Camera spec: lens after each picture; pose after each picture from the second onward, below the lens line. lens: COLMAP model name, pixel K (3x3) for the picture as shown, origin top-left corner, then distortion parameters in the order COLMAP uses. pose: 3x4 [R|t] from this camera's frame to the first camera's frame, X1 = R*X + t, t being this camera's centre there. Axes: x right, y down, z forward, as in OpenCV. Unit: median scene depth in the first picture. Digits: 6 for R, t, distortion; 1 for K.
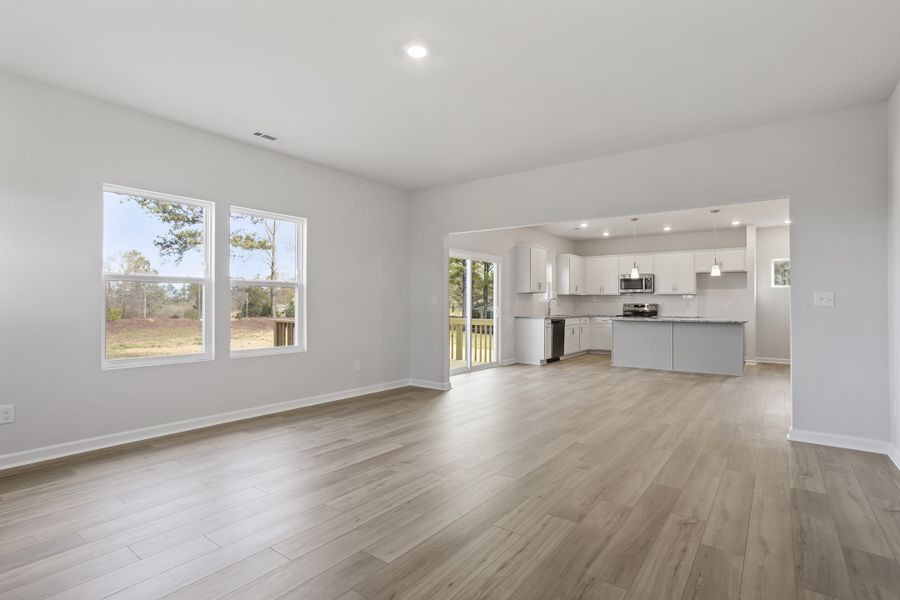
lens RADIAL K [[445.9, 0, 437.0], [0, 445.9, 304.9], [0, 0, 1]] dist [-0.030890, 0.008115]
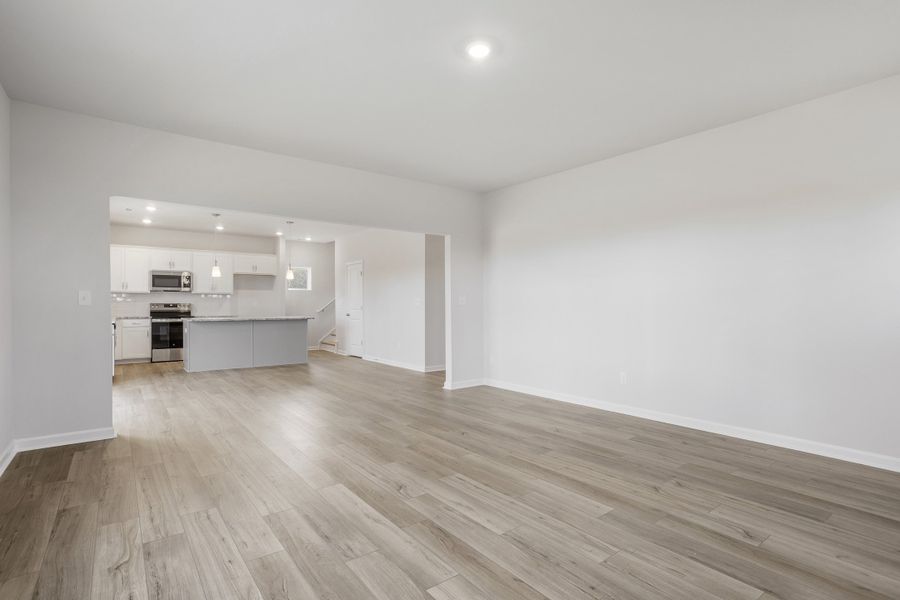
lens RADIAL K [[445.9, 0, 454.5], [0, 445.9, 305.9], [0, 0, 1]] dist [-0.030890, 0.008115]
pose [[0.247779, -0.004370, 0.968807, -0.781211], [0.001211, 0.999990, 0.004200, -0.001014], [-0.968816, 0.000132, 0.247781, 0.611318]]
